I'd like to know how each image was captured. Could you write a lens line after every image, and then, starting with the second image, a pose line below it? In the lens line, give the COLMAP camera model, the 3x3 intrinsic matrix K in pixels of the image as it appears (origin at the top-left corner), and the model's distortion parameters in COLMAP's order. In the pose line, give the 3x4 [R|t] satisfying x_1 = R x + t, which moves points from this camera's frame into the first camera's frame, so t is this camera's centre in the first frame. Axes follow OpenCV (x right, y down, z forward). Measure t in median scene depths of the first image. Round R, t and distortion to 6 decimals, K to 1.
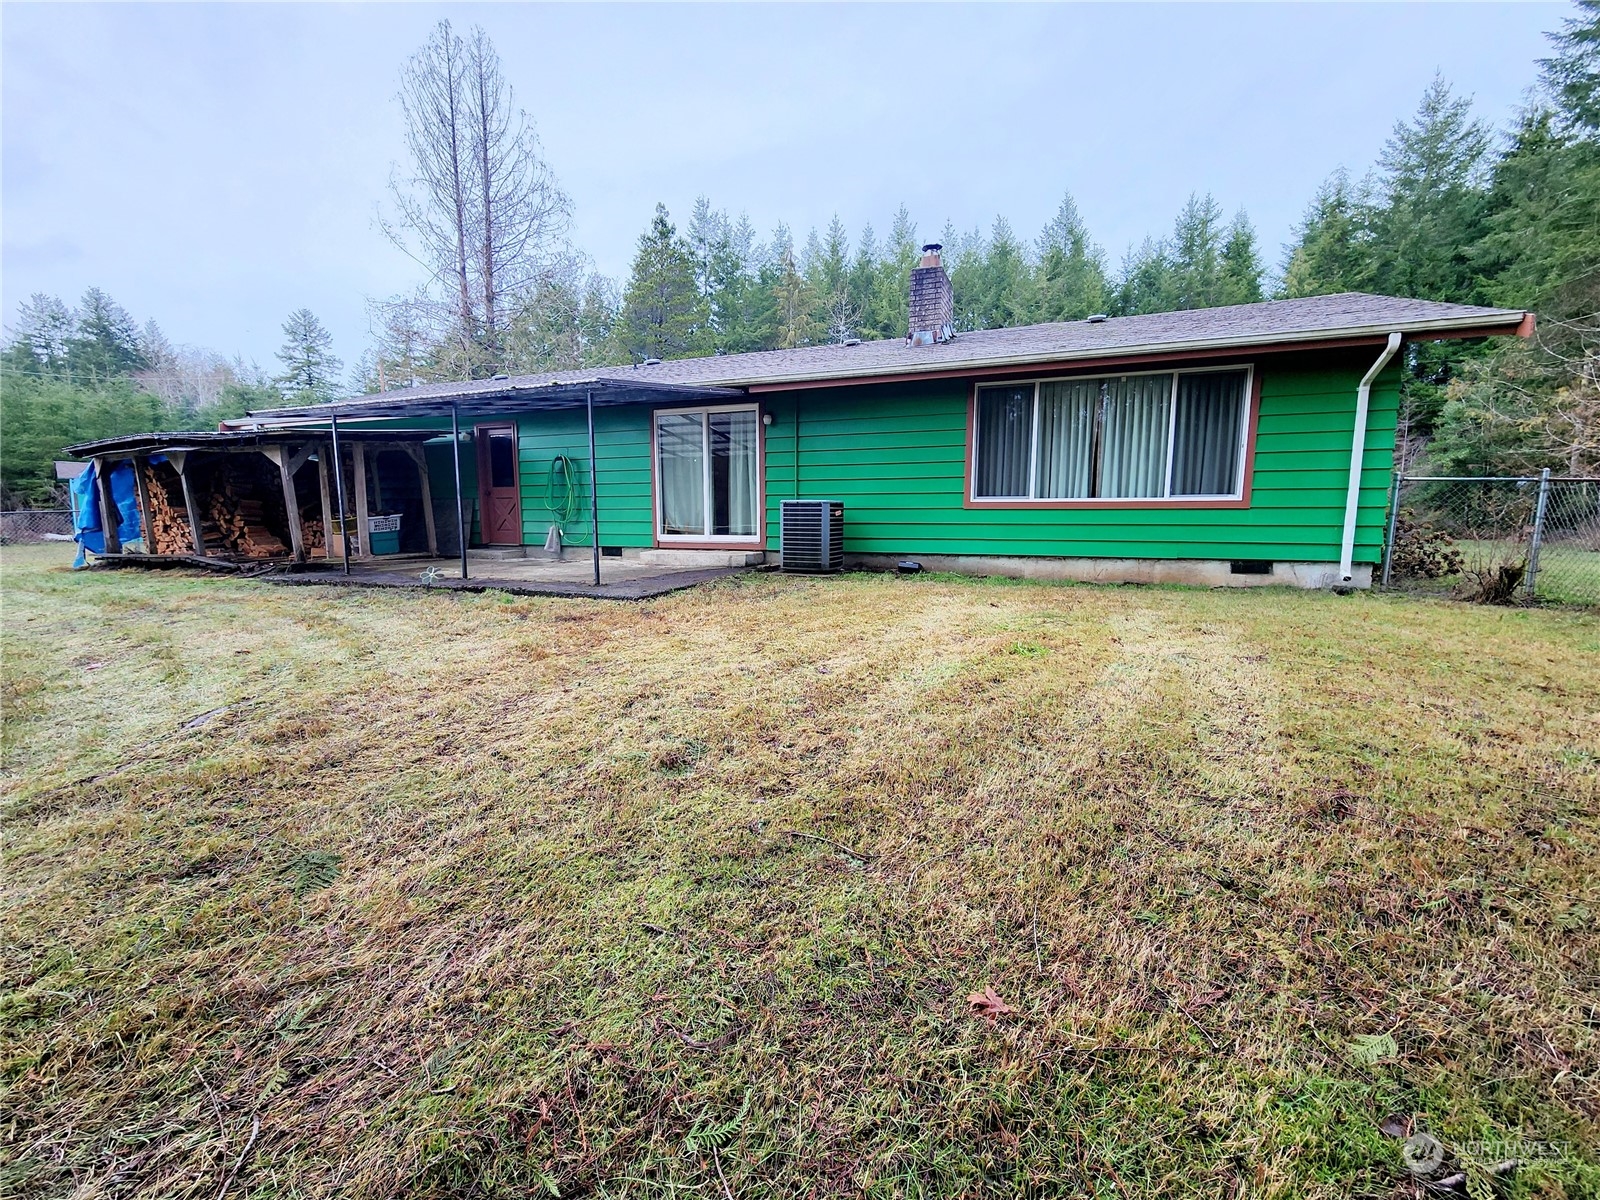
lens RADIAL K [[659.9, 0, 800.0], [0, 659.9, 599.1], [0, 0, 1]] dist [-0.002041, 0.002192]
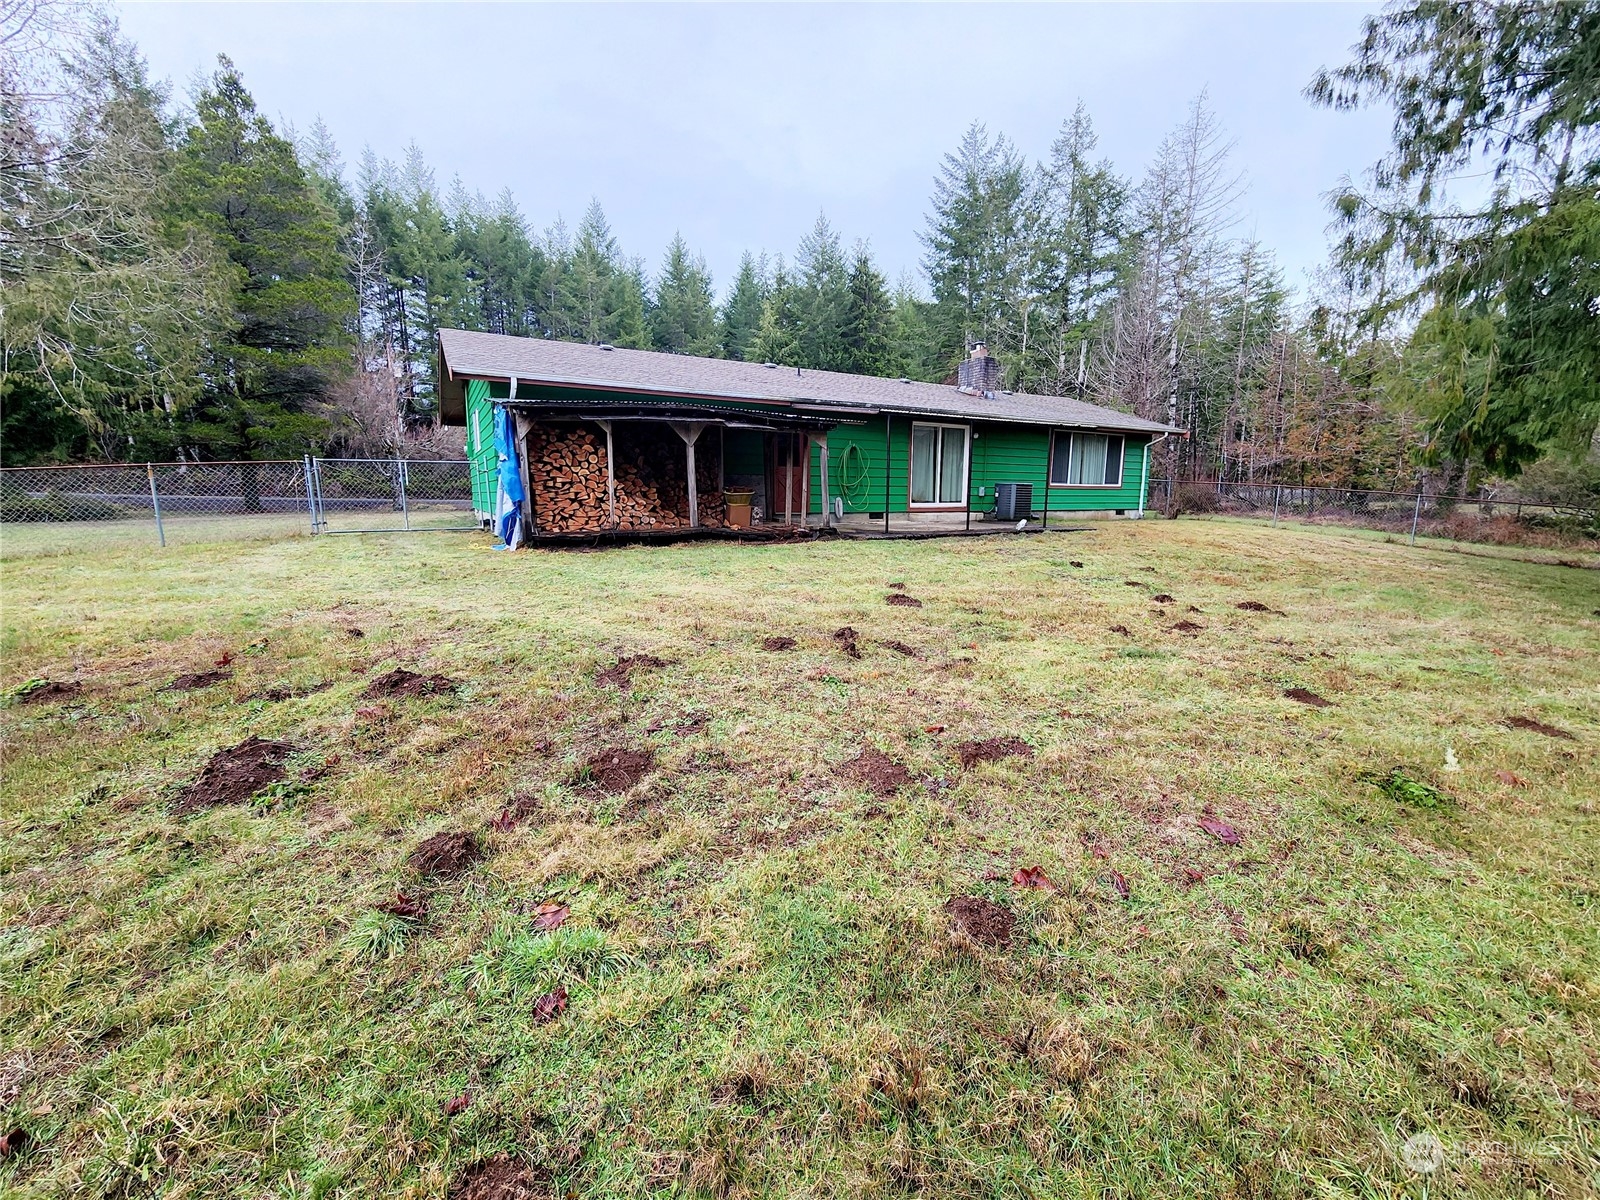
lens RADIAL K [[659.9, 0, 799.6], [0, 659.9, 600.2], [0, 0, 1]] dist [-0.002041, 0.002192]
pose [[0.627552, -0.121140, 0.769093, -1.641869], [0.091548, 0.992450, 0.081621, -0.022676], [-0.773174, 0.019187, 0.633904, 0.234756]]
